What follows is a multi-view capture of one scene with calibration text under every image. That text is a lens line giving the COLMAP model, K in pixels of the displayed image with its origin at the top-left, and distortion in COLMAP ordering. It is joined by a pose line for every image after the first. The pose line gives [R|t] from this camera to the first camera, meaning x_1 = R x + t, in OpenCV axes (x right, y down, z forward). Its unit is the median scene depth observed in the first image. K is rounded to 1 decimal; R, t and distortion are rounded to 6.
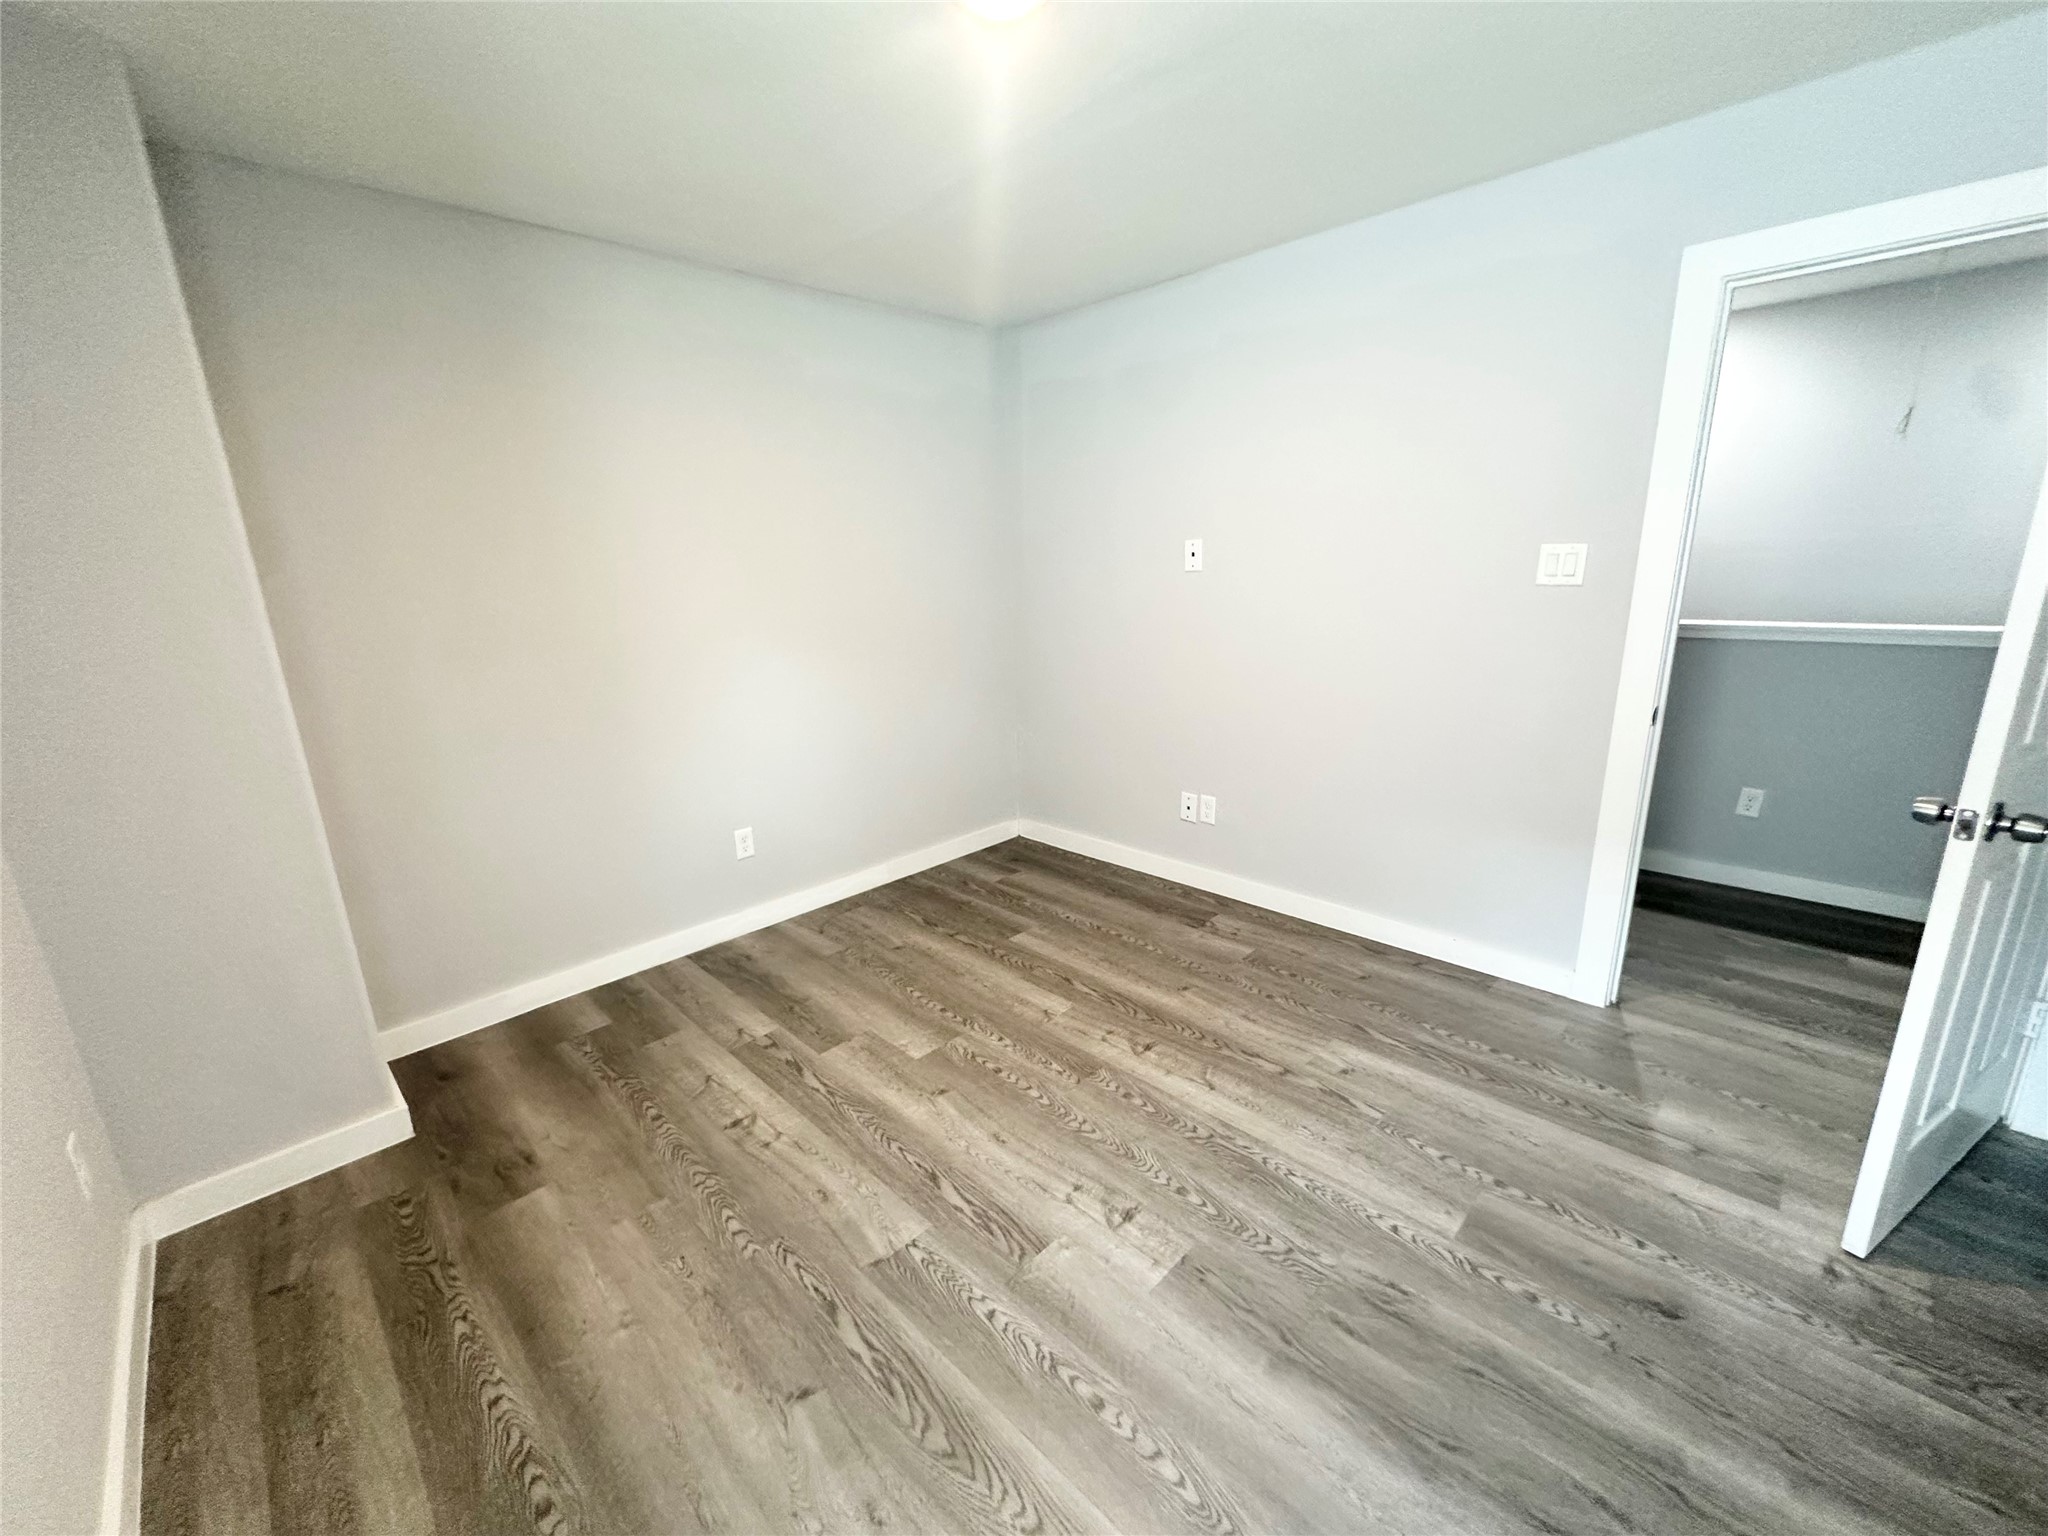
lens RADIAL K [[818.6, 0, 1022.9], [0, 818.6, 762.9], [0, 0, 1]] dist [-0.008052, 0.001559]
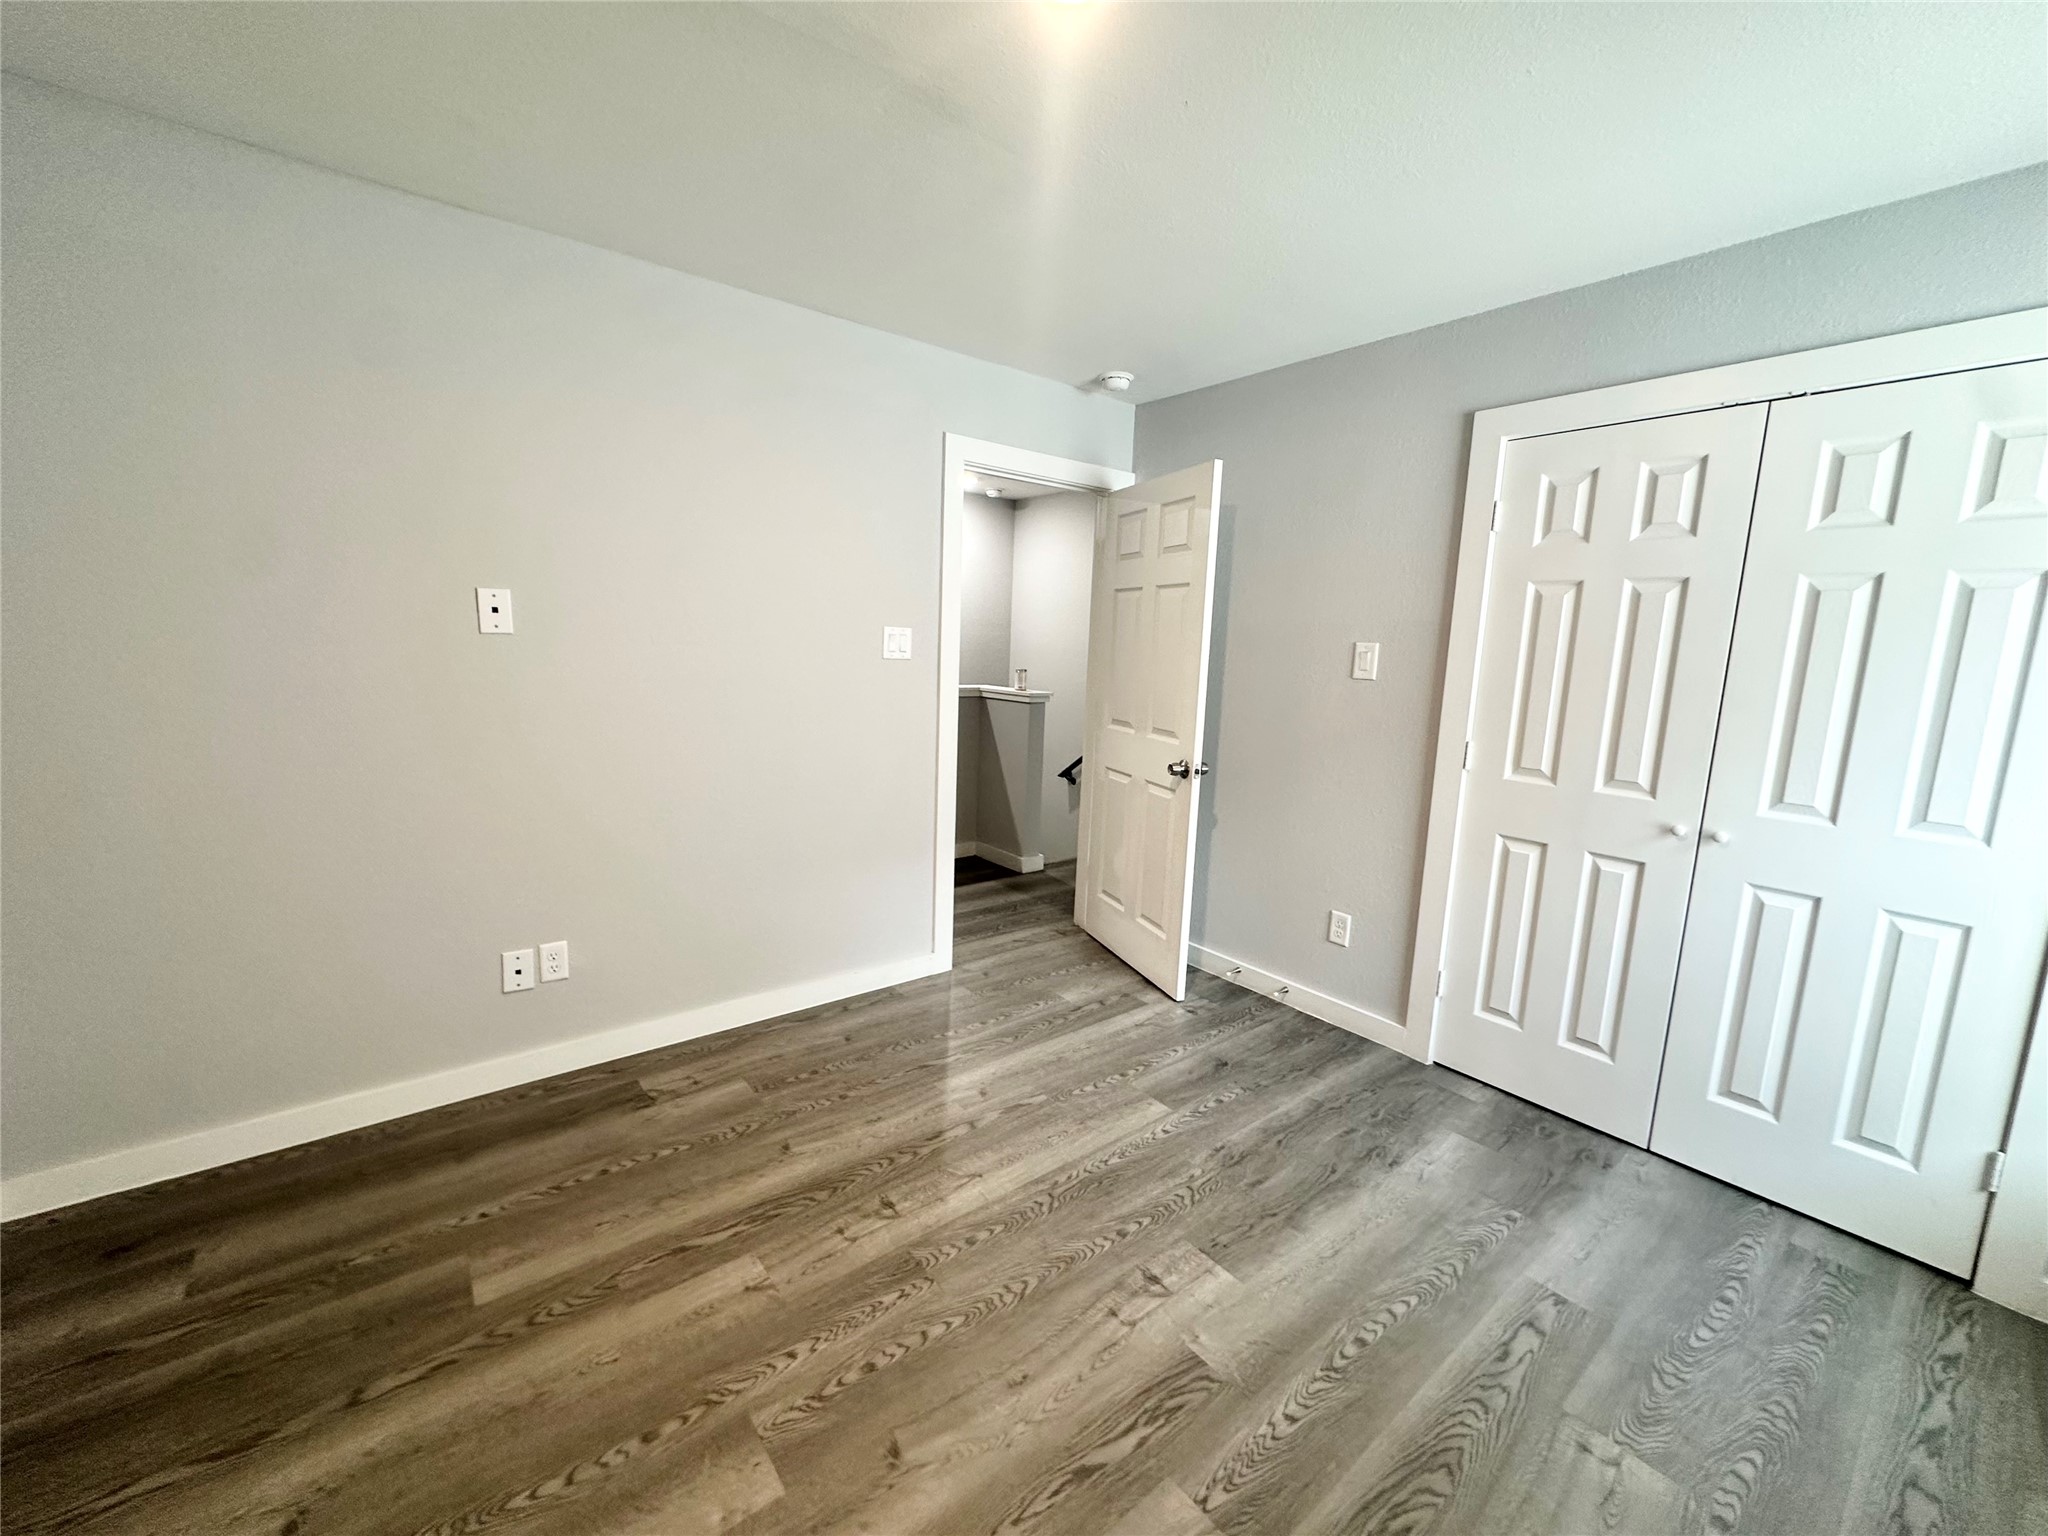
lens RADIAL K [[818.6, 0, 1022.9], [0, 818.6, 762.9], [0, 0, 1]] dist [-0.008052, 0.001559]
pose [[0.111883, -0.113058, 0.987269, -0.661717], [0.202271, 0.975299, 0.088765, -0.148847], [-0.972918, 0.189765, 0.131988, 0.746921]]
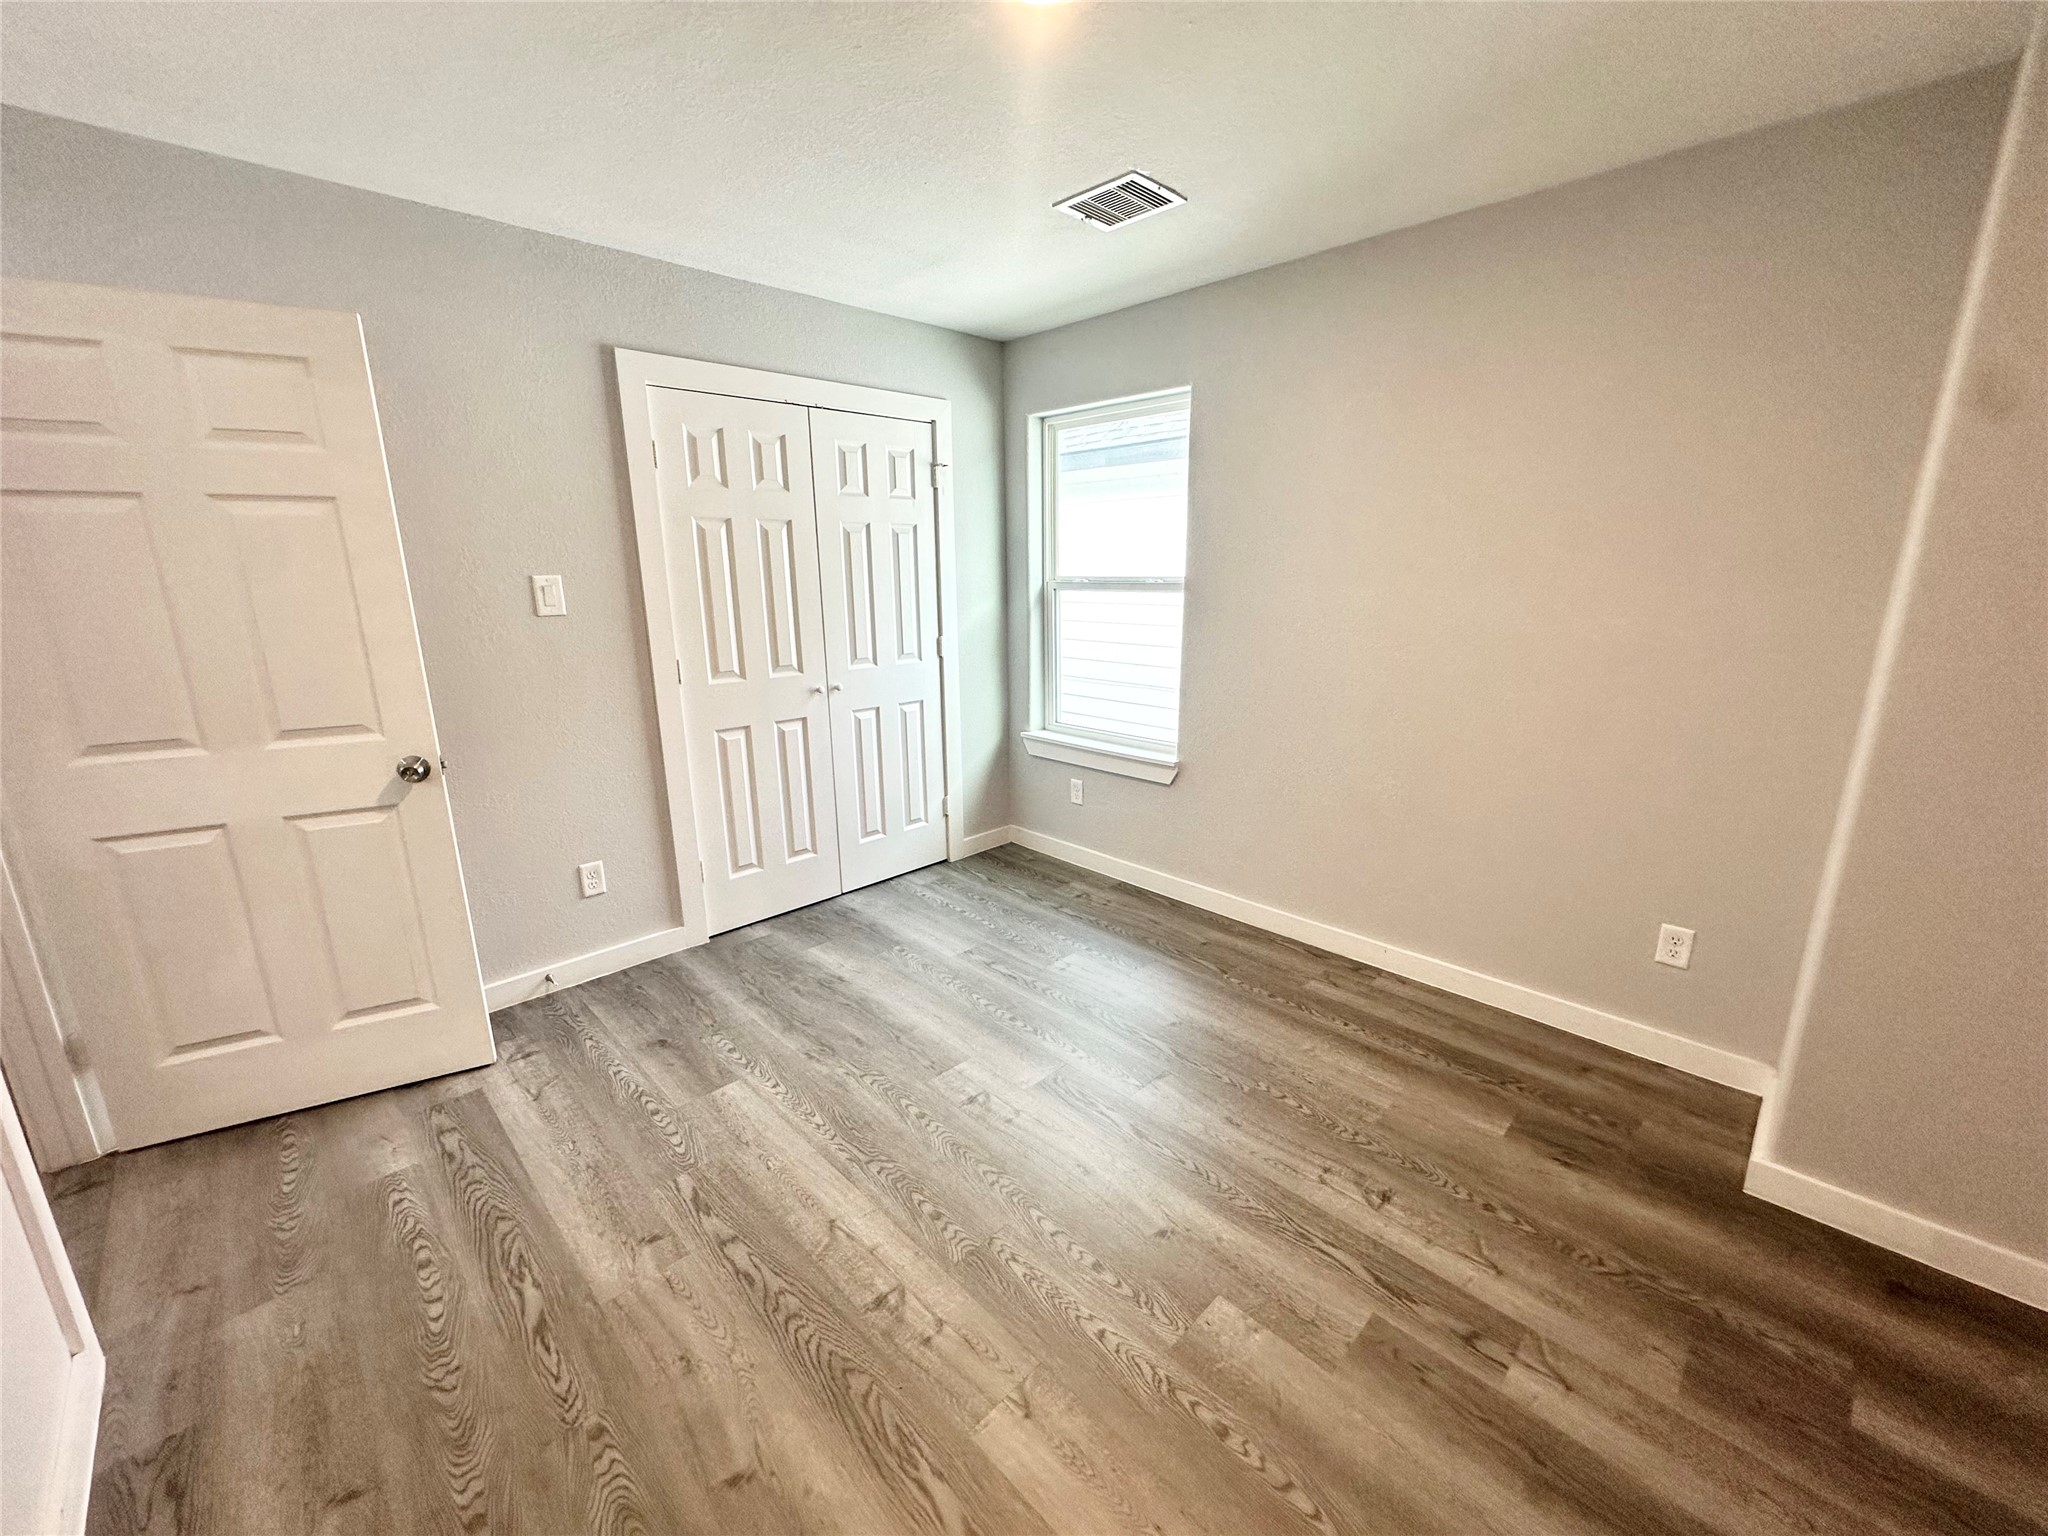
lens RADIAL K [[818.6, 0, 1022.9], [0, 818.6, 762.9], [0, 0, 1]] dist [-0.008052, 0.001559]
pose [[-0.999120, 0.036502, 0.020660, 0.004842], [0.041925, 0.883838, 0.465911, -0.396885], [-0.001253, 0.466367, -0.884591, 1.542051]]
